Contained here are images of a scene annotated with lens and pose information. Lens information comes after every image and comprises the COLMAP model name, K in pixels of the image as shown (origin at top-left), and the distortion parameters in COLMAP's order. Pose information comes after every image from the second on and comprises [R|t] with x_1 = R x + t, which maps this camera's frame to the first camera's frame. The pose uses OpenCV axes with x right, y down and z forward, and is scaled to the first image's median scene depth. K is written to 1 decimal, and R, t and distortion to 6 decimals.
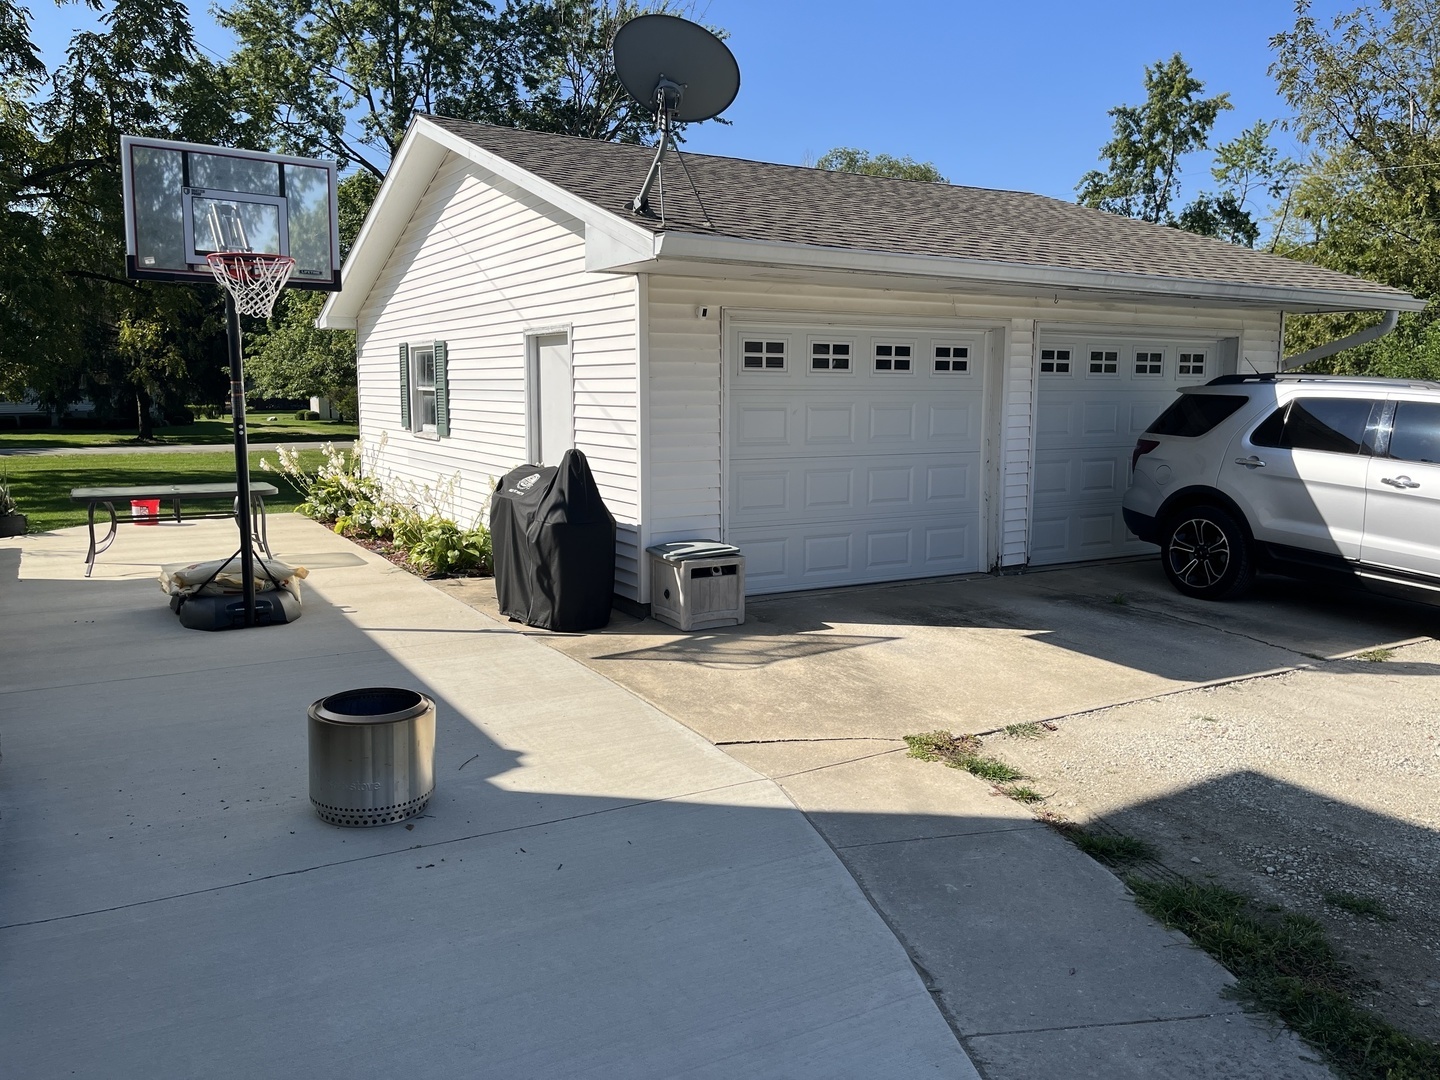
lens RADIAL K [[1116.9, 0, 709.9], [0, 1116.9, 566.6], [0, 0, 1]] dist [0.063577, -0.086212]
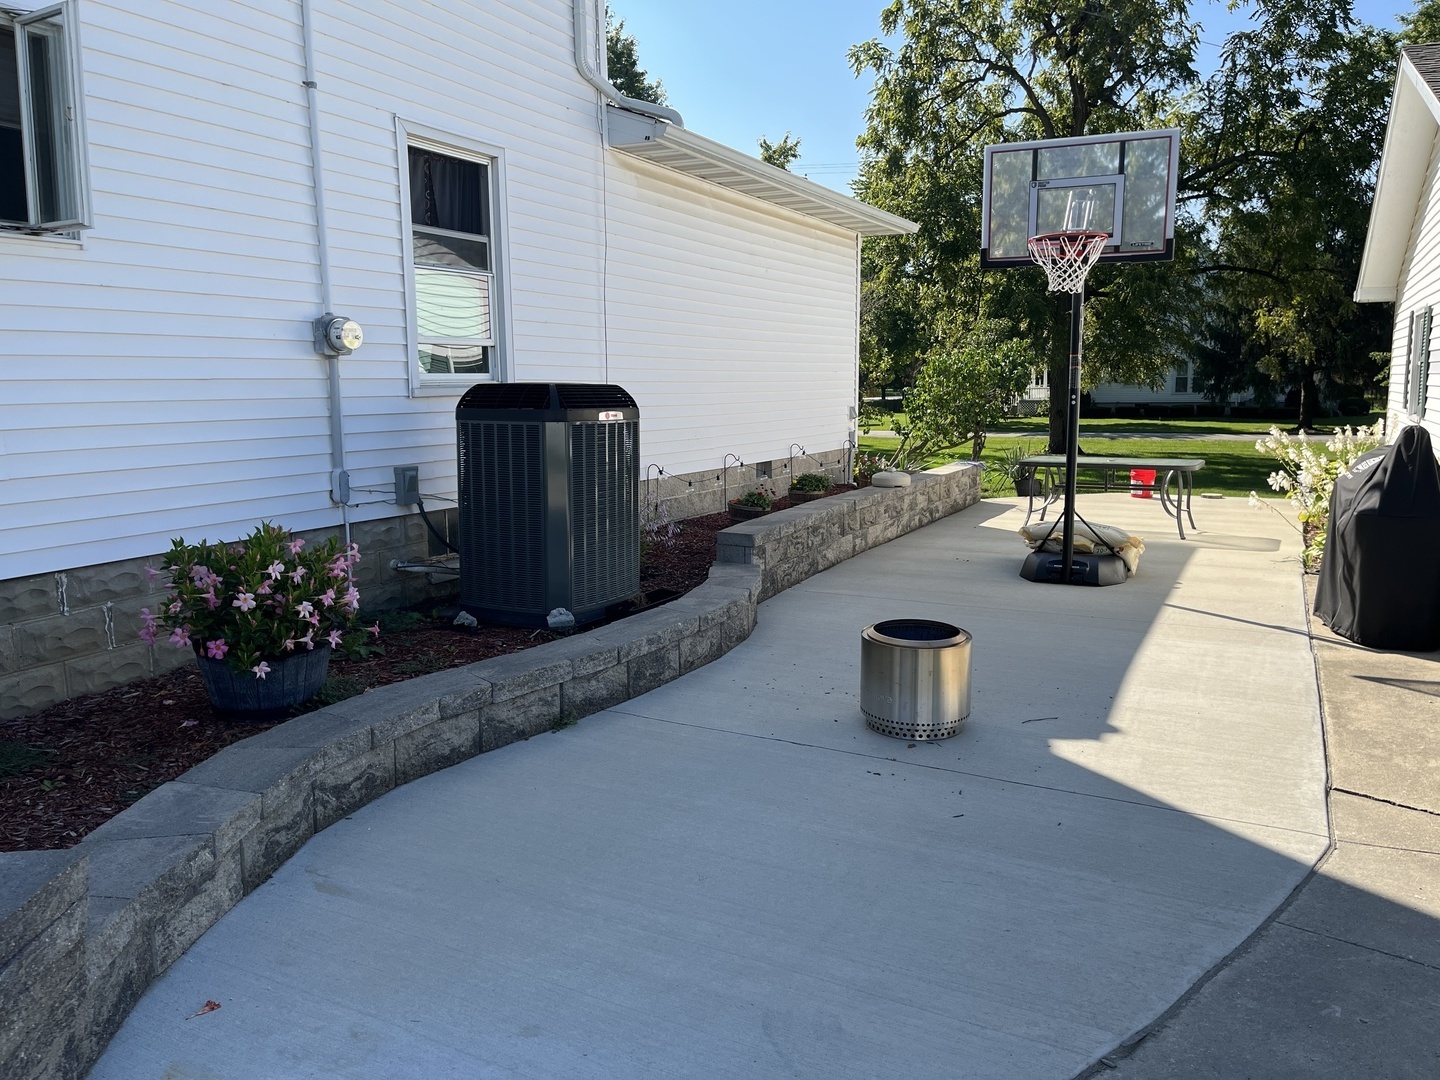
lens RADIAL K [[1116.9, 0, 709.9], [0, 1116.9, 566.6], [0, 0, 1]] dist [0.063577, -0.086212]
pose [[0.518978, 0.133738, -0.844260, 0.367181], [-0.130457, 0.988506, 0.076394, -0.000489], [0.844773, 0.070493, 0.530461, 0.161787]]
